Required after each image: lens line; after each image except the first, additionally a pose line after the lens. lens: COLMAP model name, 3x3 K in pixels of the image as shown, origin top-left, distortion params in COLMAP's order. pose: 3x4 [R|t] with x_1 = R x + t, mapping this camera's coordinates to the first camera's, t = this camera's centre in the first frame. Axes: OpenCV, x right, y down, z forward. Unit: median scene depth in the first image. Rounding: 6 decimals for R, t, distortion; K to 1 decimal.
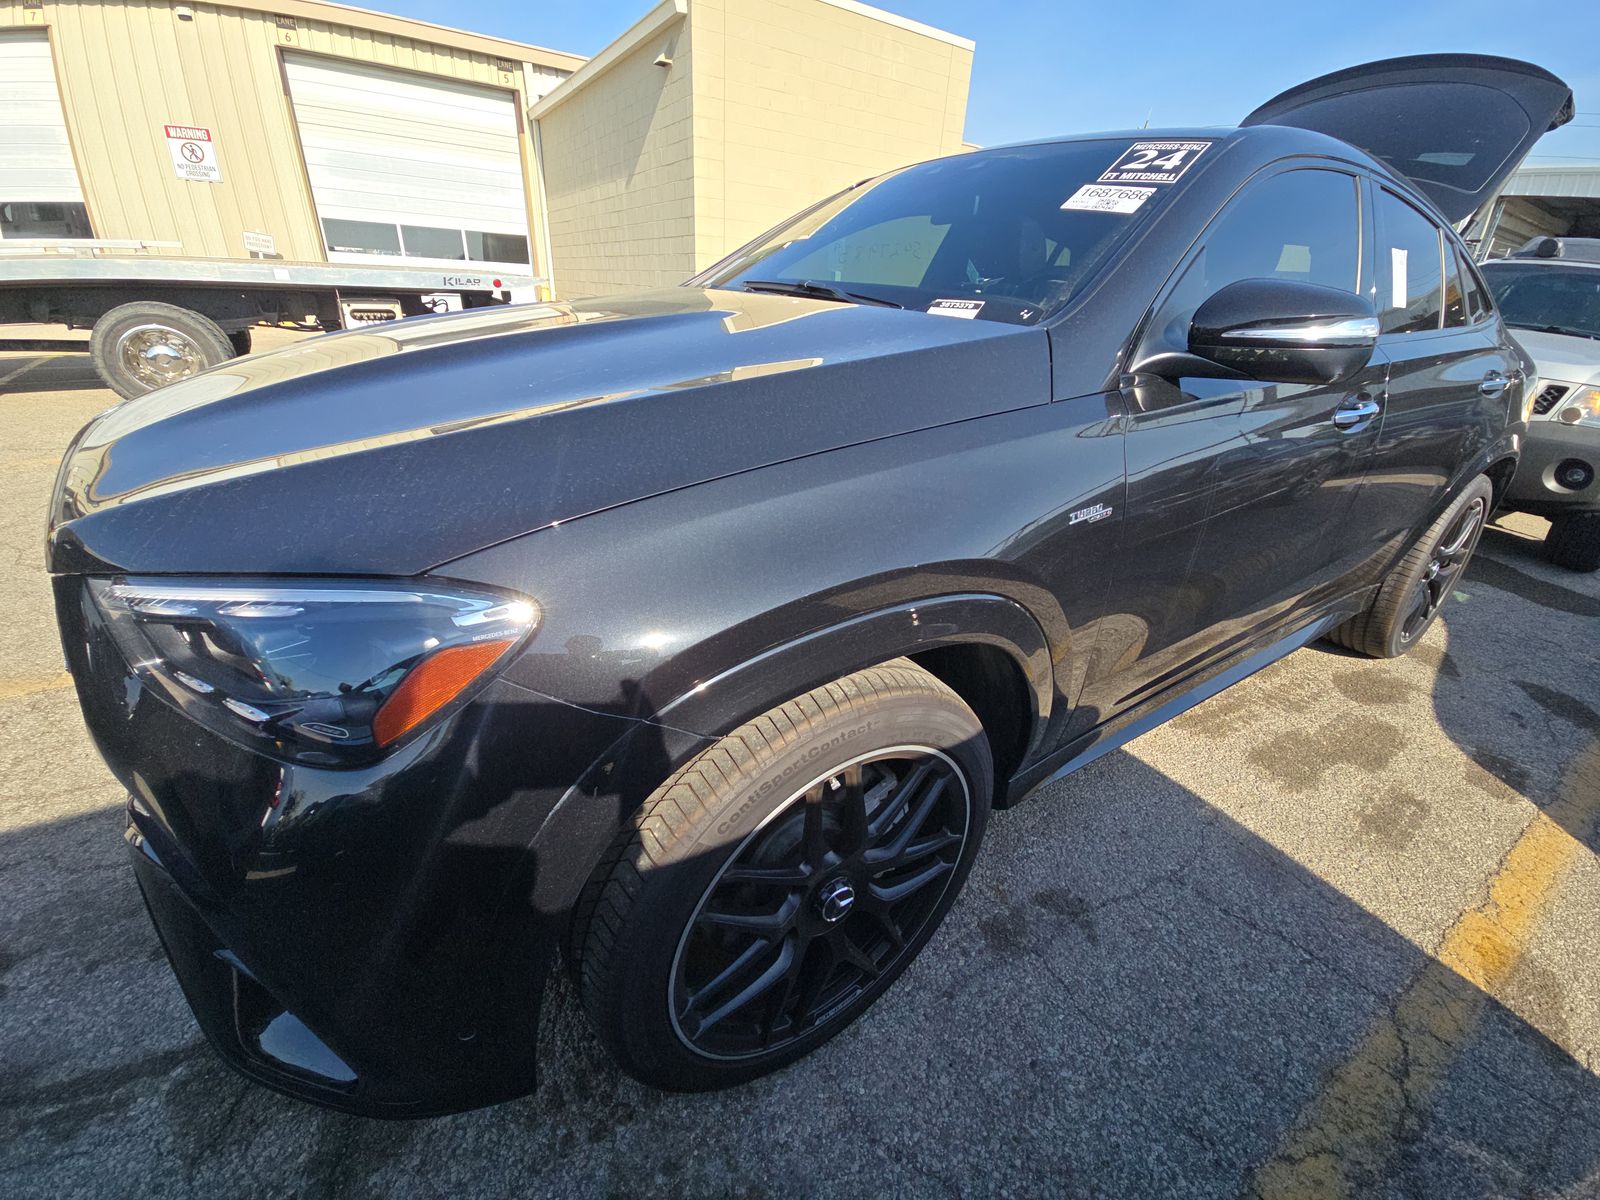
lens RADIAL K [[643.2, 0, 803.6], [0, 643.2, 602.2], [0, 0, 1]] dist [-0.021182, -0.001166]
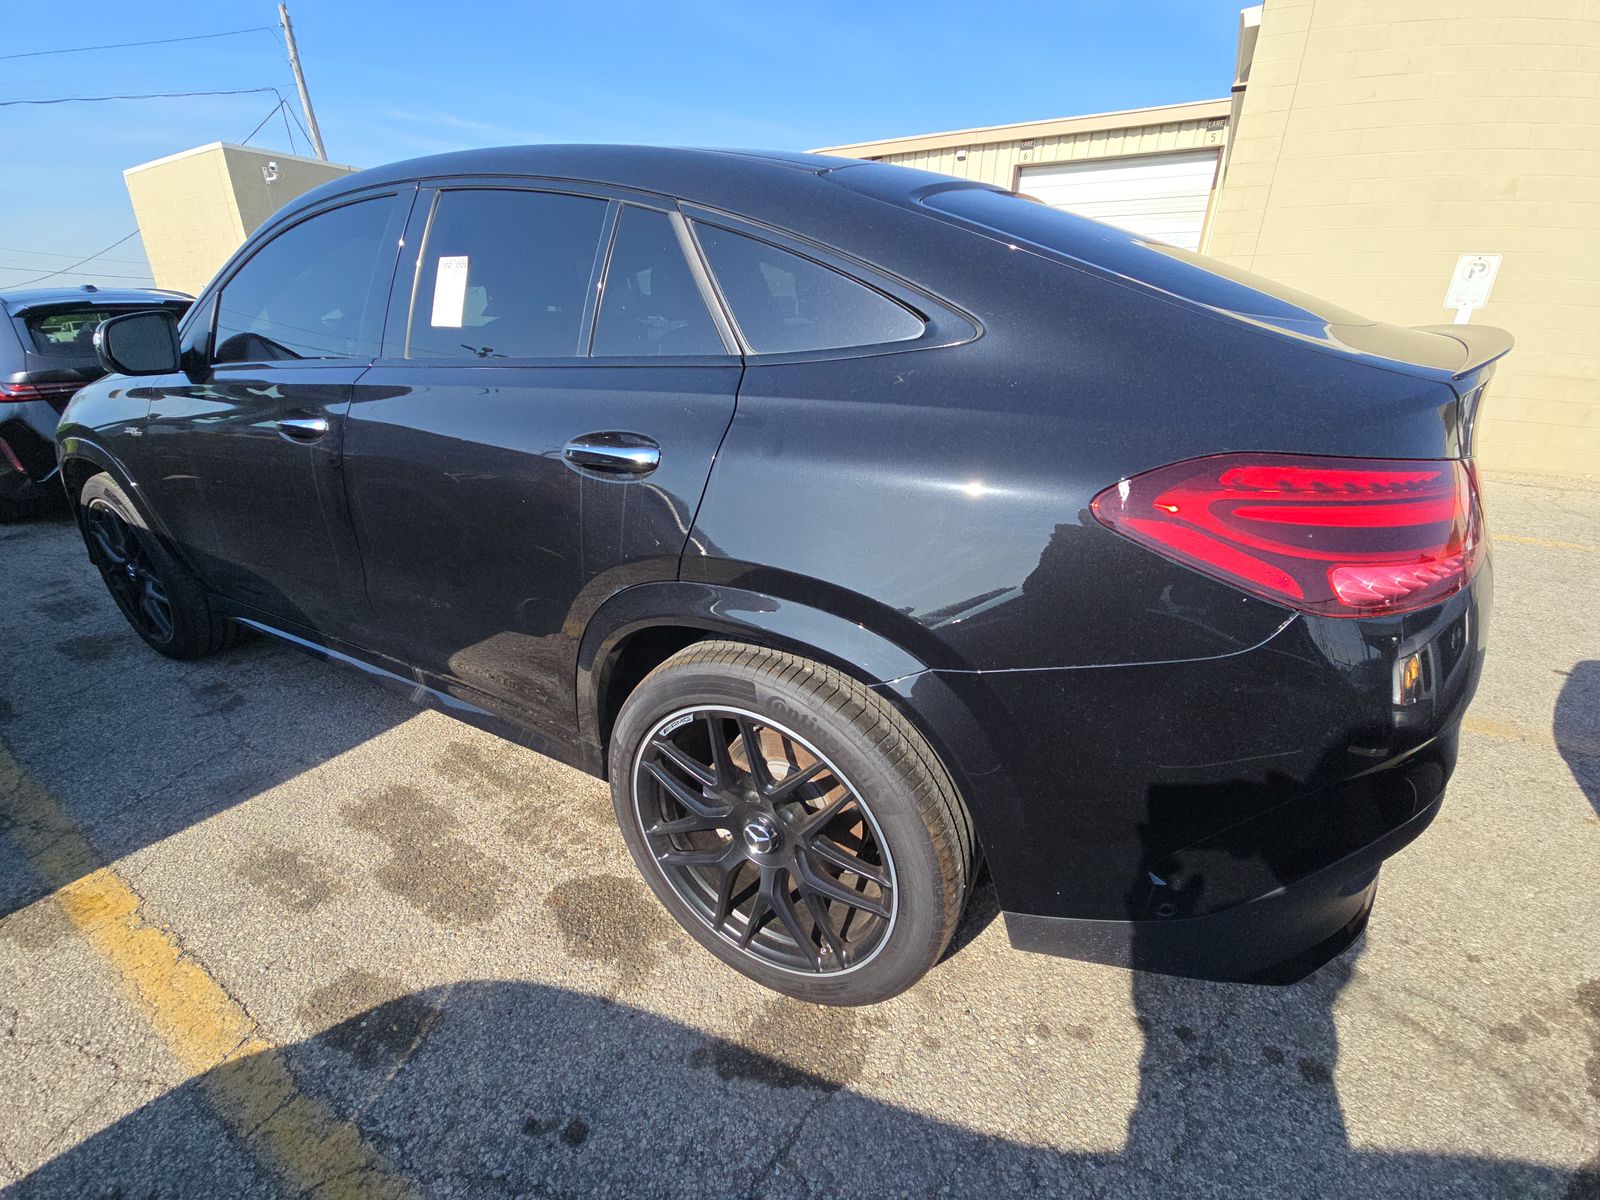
lens RADIAL K [[643.2, 0, 803.4], [0, 643.2, 598.0], [0, 0, 1]] dist [-0.021182, -0.001166]
pose [[0.483142, 0.281240, -0.829143, 1.937537], [-0.352878, 0.929232, 0.109568, -0.384492], [0.801281, 0.239649, 0.548194, 1.007292]]
